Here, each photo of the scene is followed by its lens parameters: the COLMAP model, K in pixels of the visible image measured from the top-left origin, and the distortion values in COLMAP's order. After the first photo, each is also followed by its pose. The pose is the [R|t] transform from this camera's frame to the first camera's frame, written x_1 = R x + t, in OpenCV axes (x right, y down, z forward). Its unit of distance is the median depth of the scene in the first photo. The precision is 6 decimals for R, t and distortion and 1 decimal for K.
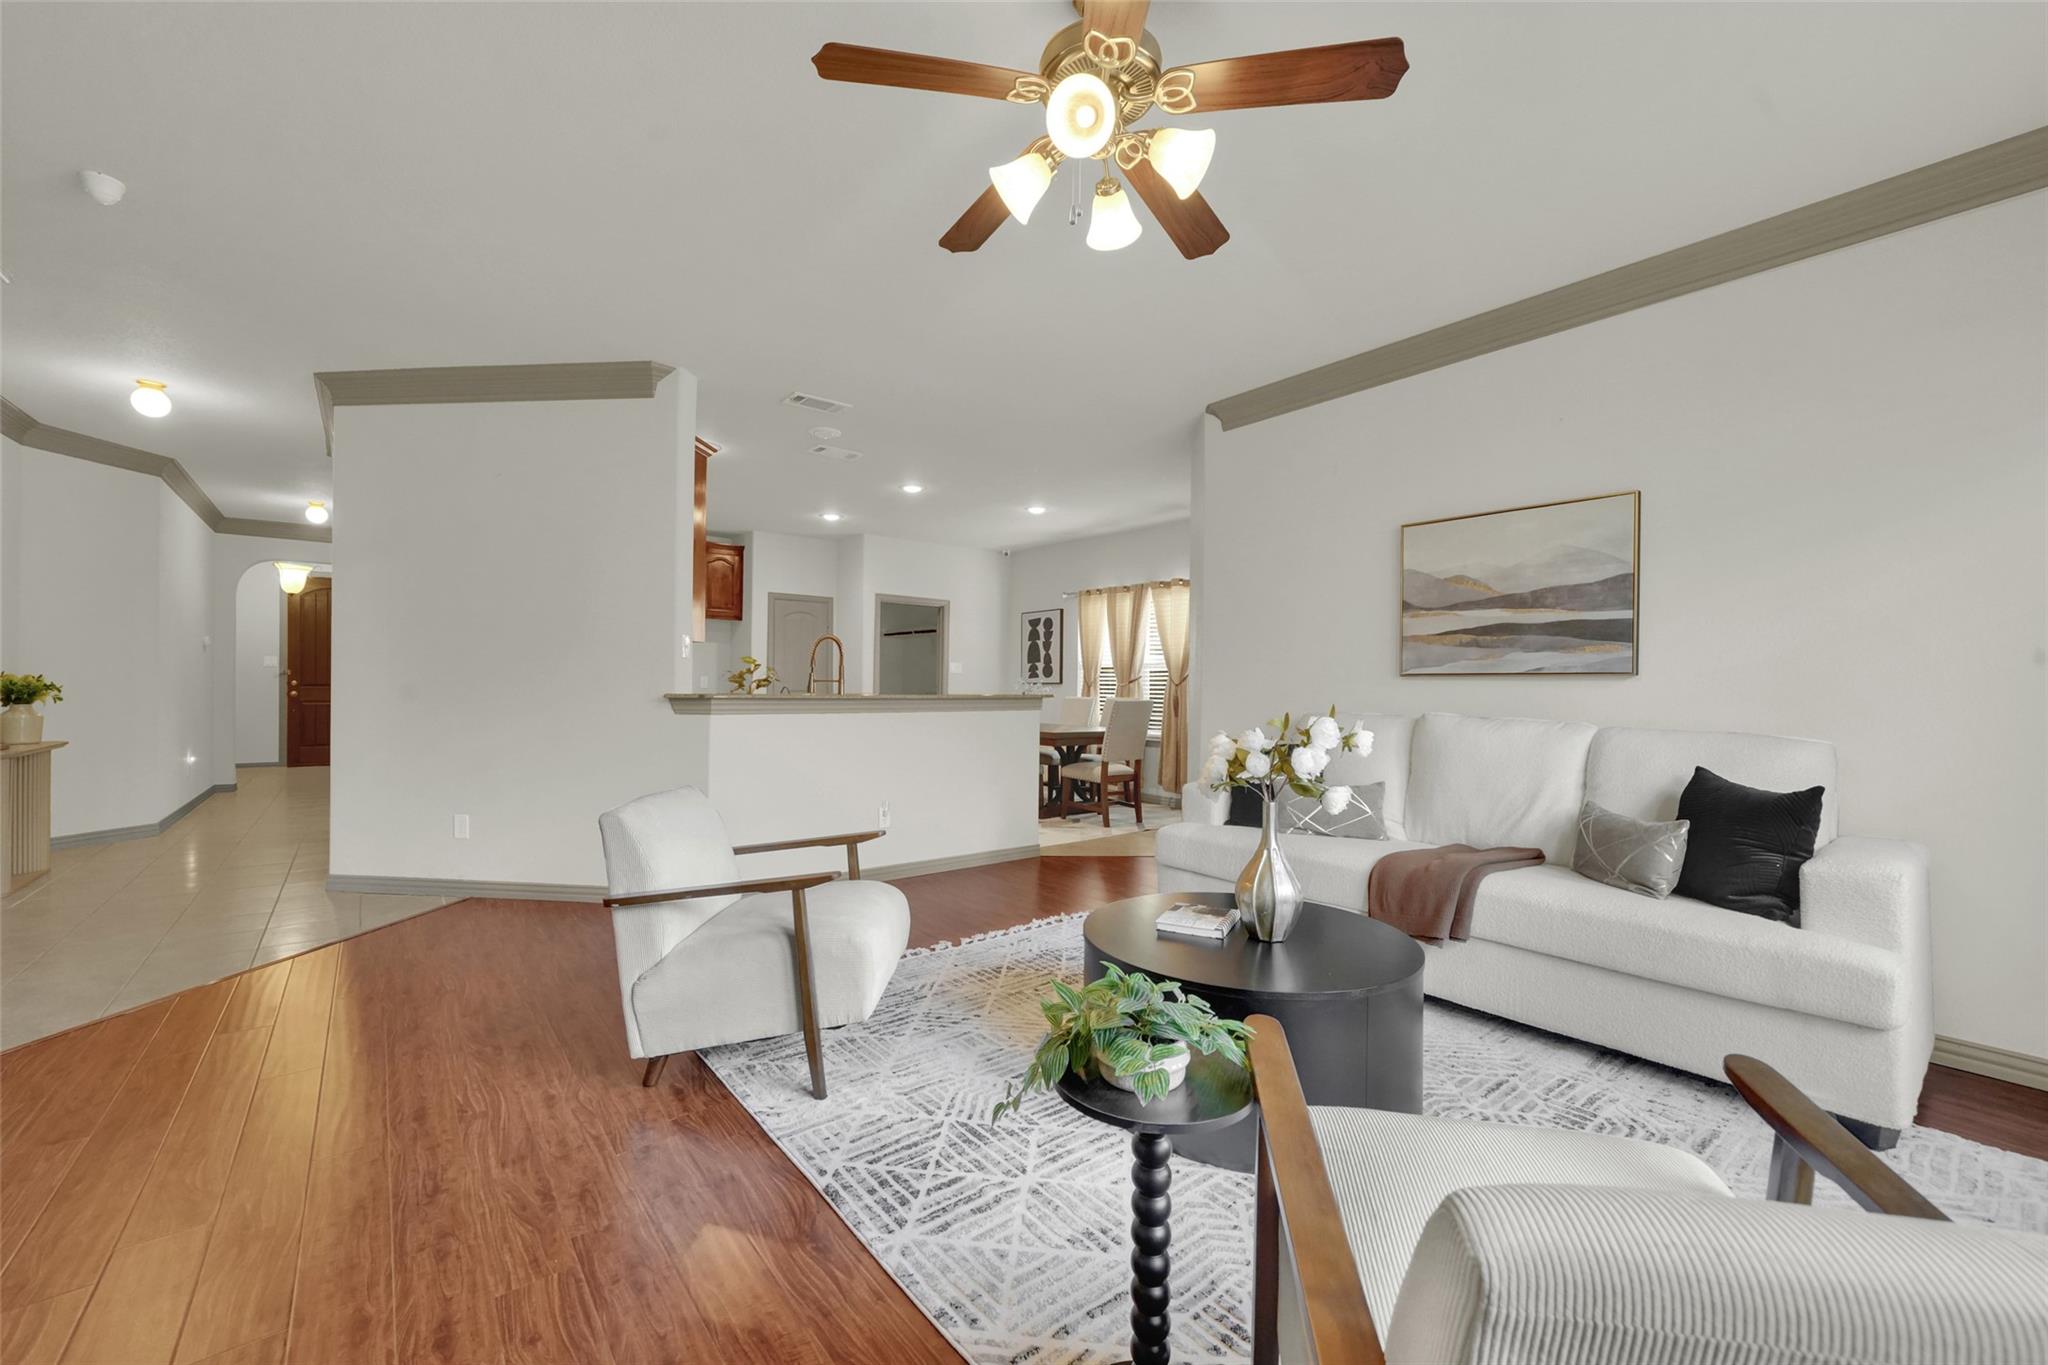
lens RADIAL K [[819.9, 0, 998.0], [0, 819.9, 682.4], [0, 0, 1]] dist [-0.001378, -0.000022]
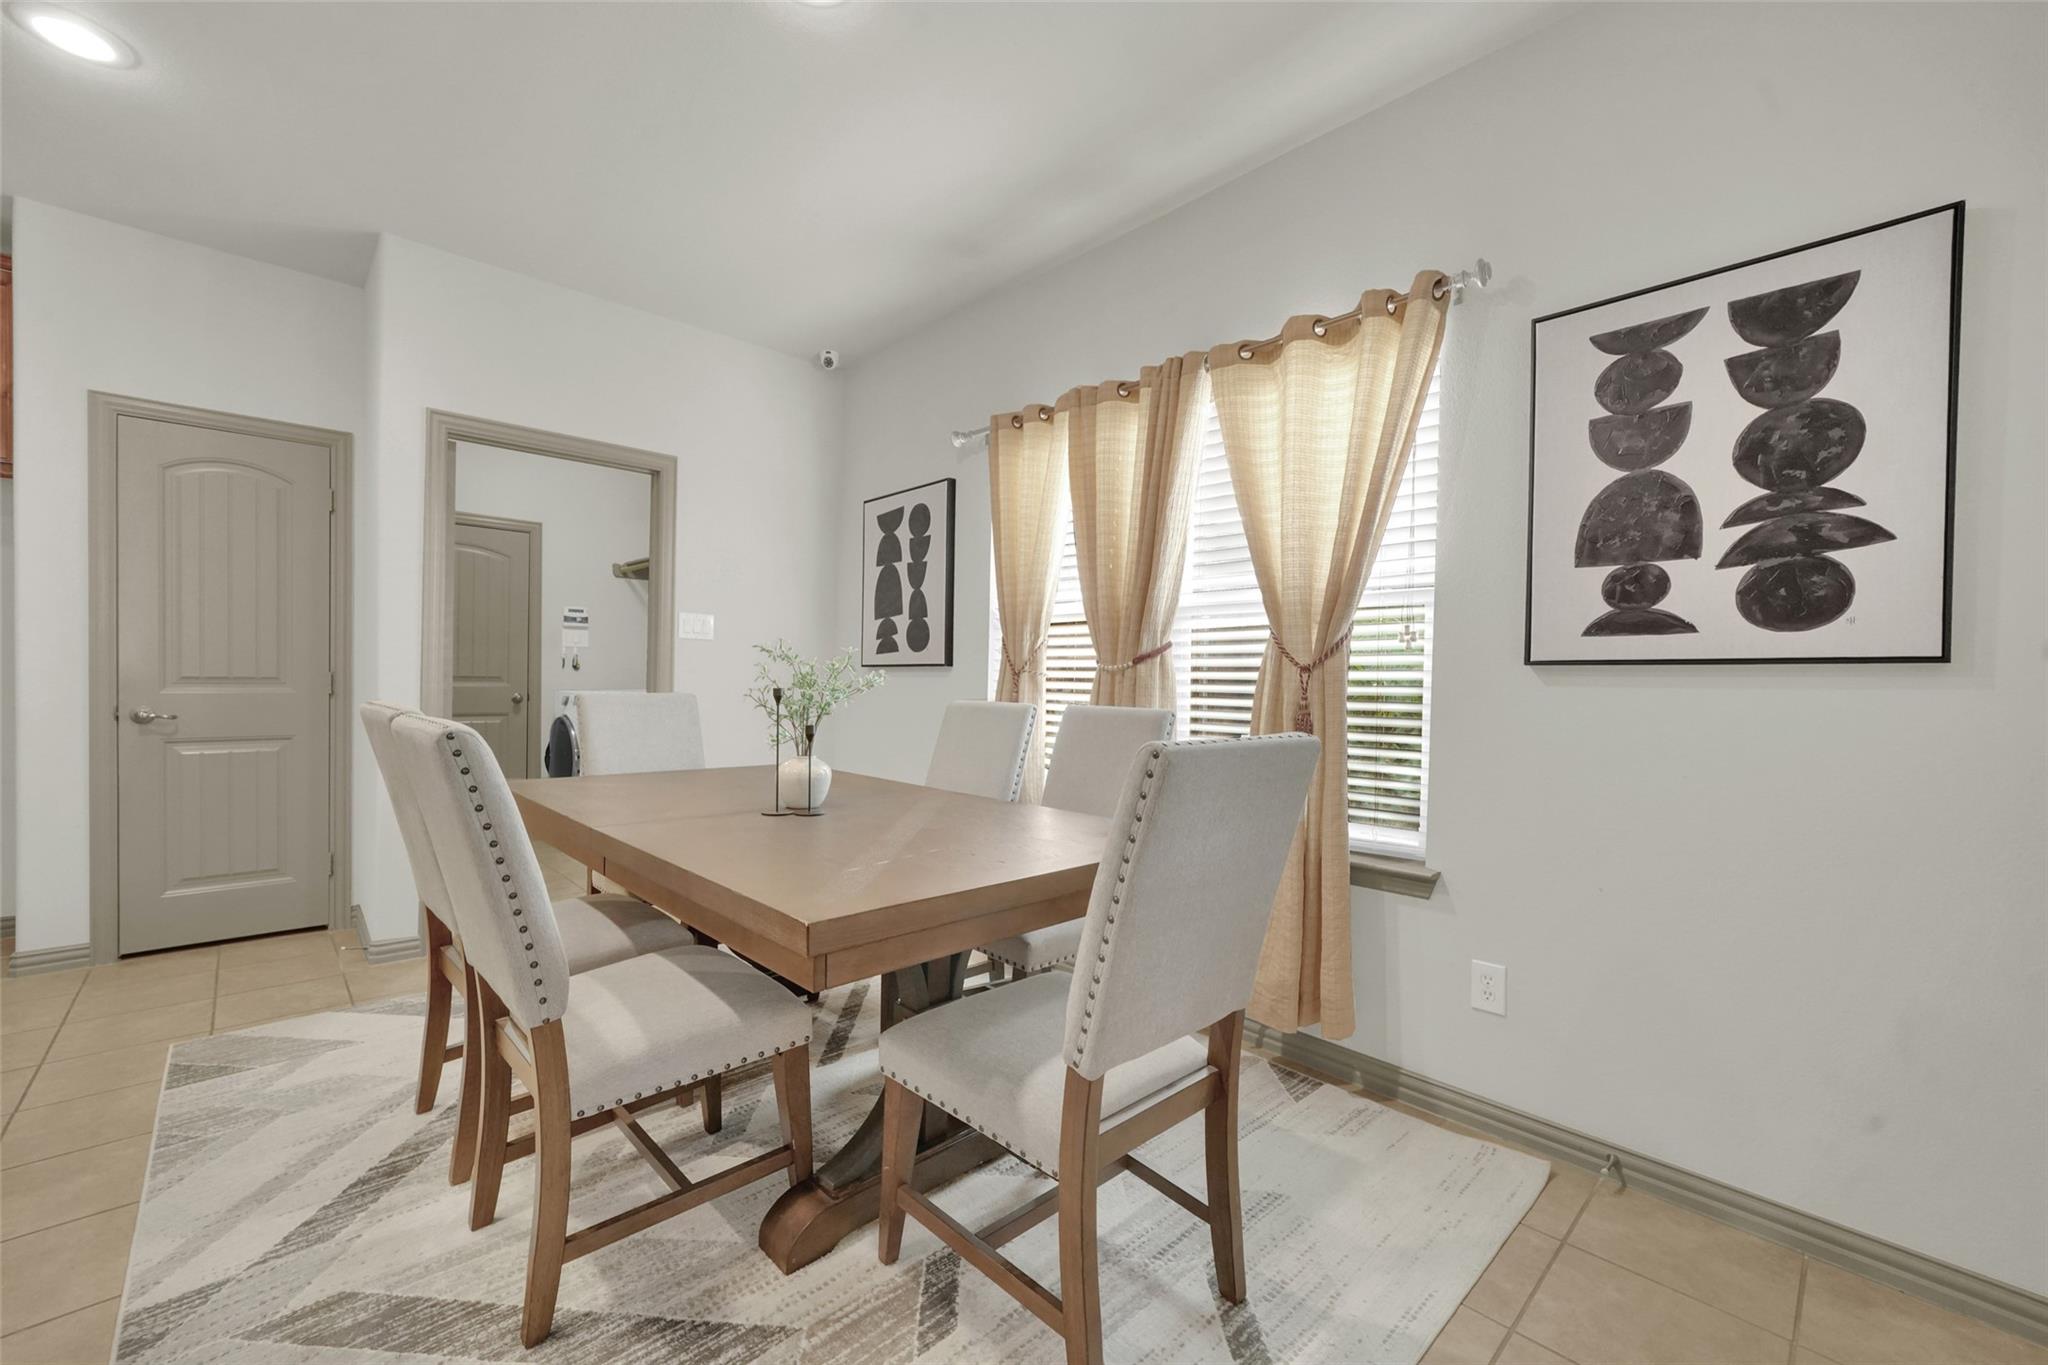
lens RADIAL K [[819.9, 0, 998.0], [0, 819.9, 682.4], [0, 0, 1]] dist [-0.001378, -0.000022]
pose [[0.996669, 0.008087, 0.081153, 0.071511], [-0.009069, 0.999890, 0.011739, 0.004743], [-0.081049, -0.012436, 0.996633, 0.624052]]
